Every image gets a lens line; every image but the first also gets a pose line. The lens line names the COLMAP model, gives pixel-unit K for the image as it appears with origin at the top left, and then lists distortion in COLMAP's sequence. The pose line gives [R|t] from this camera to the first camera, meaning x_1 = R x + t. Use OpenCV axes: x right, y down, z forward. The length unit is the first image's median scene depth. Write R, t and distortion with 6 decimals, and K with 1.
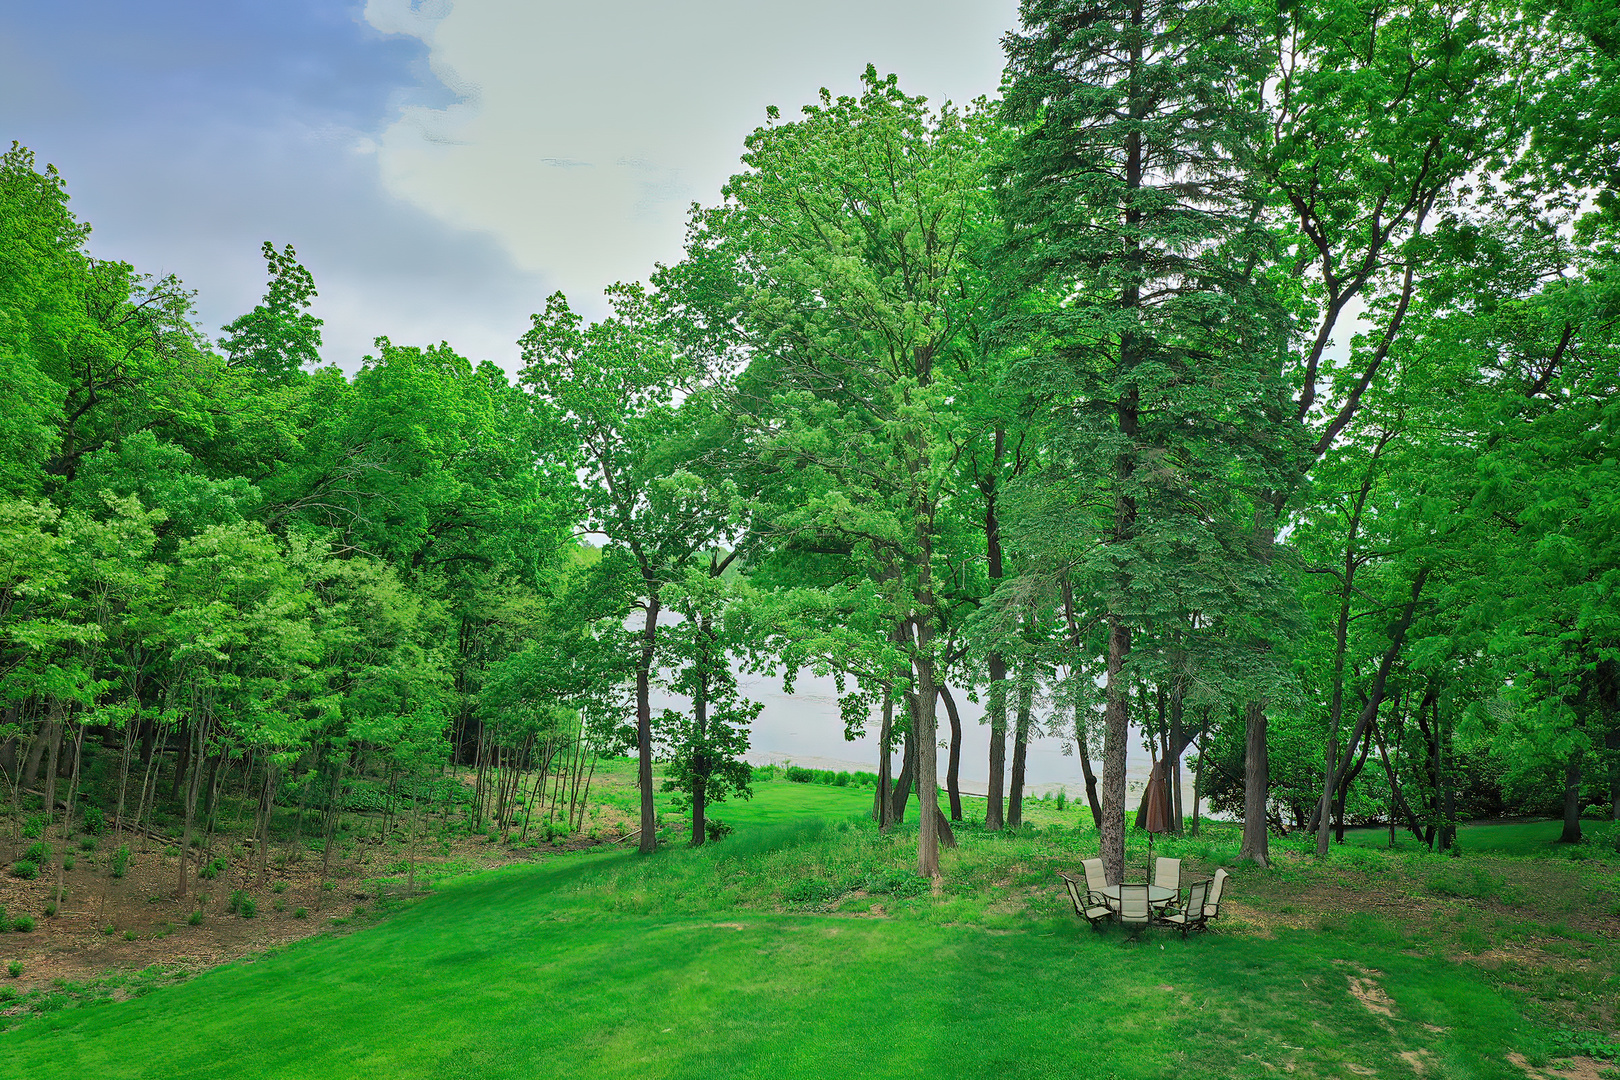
lens RADIAL K [[1264.5, 0, 810.0], [0, 1264.5, 540.0], [0, 0, 1]] dist [0.000532, -0.001300]
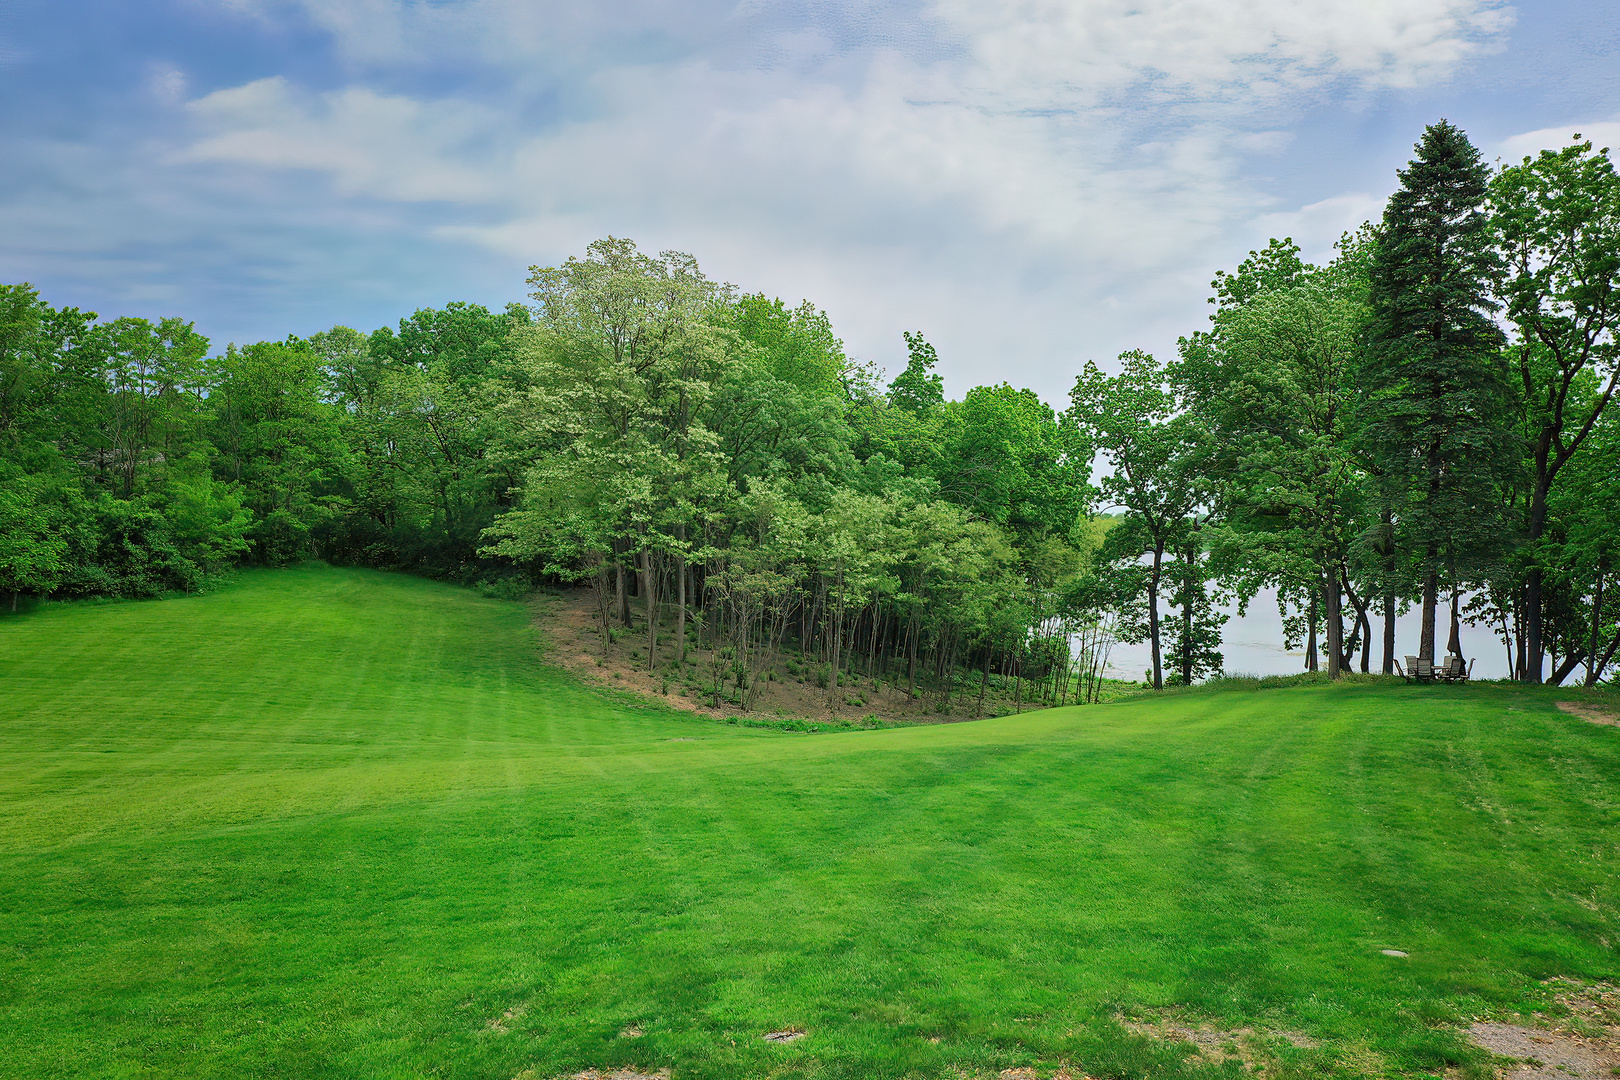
lens RADIAL K [[1264.0, 0, 804.7], [0, 1264.0, 524.1], [0, 0, 1]] dist [-0.000520, 0.001277]
pose [[0.943784, -0.012481, -0.330328, -0.017035], [0.017591, 0.999767, 0.012485, -0.007871], [0.330095, -0.017593, 0.943784, -0.639895]]
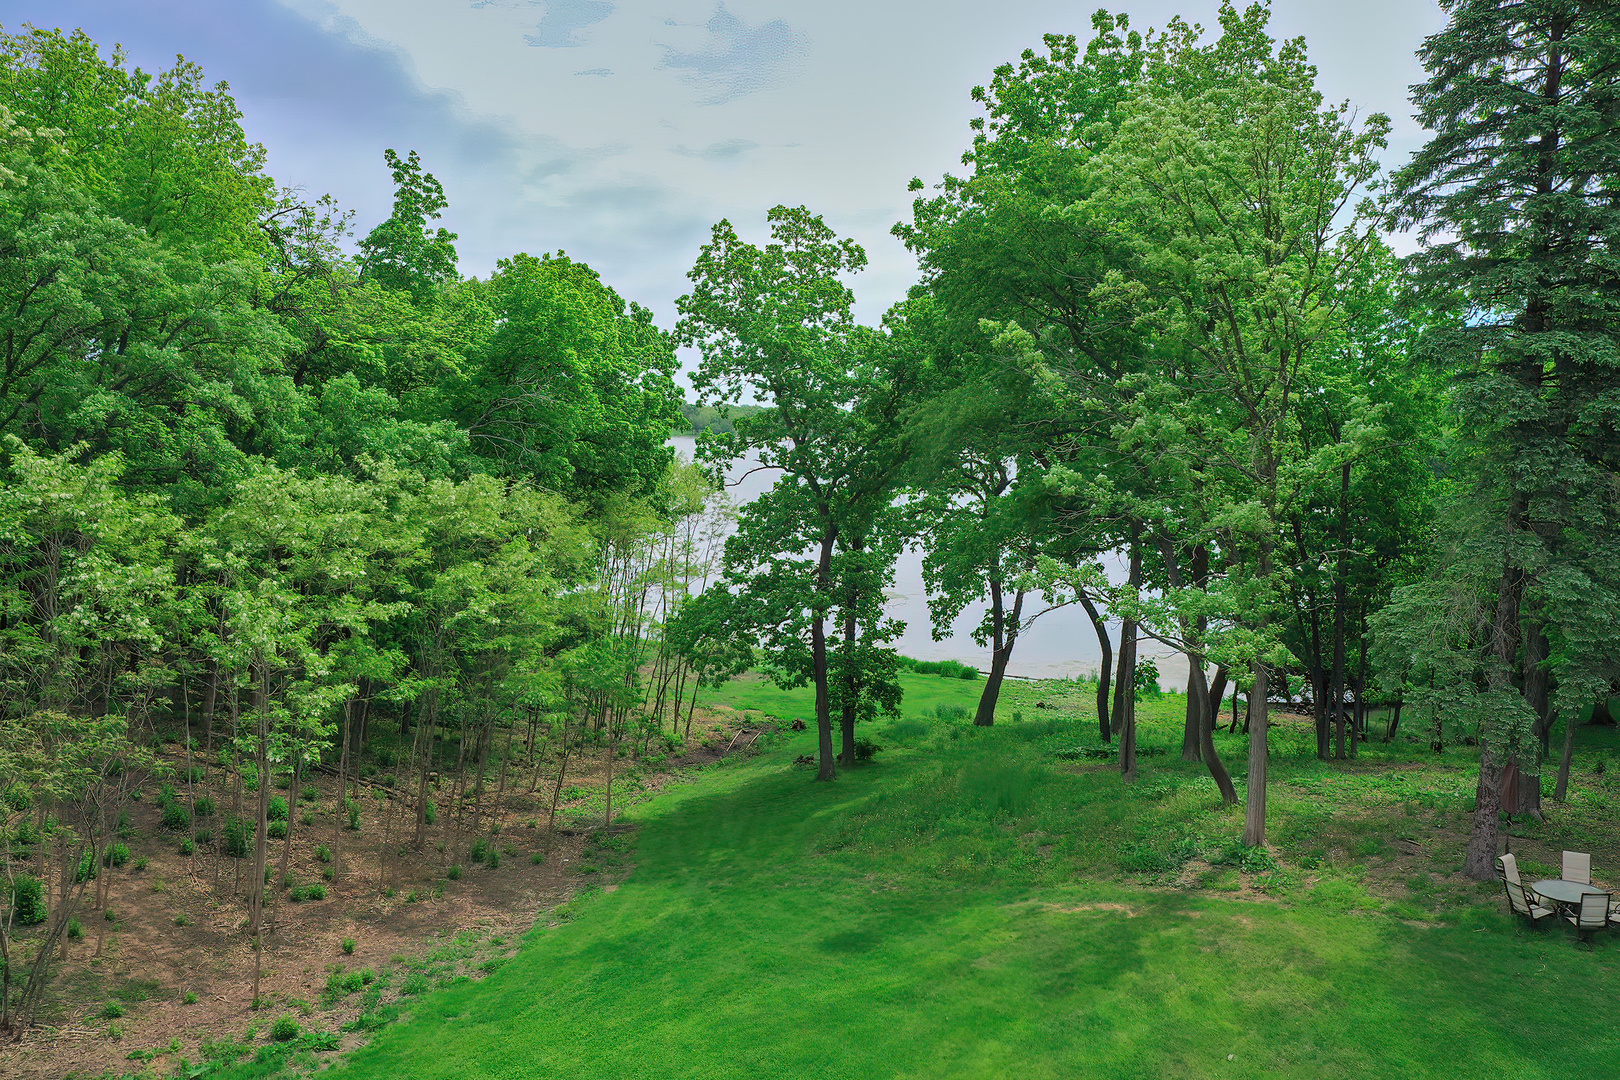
lens RADIAL K [[1264.5, 0, 810.0], [0, 1264.5, 540.0], [0, 0, 1]] dist [0.000532, -0.001300]
pose [[0.997130, -0.007763, 0.075307, -0.204240], [-0.001517, 0.992481, 0.122391, -0.065677], [-0.075691, -0.122154, 0.989621, 0.006147]]
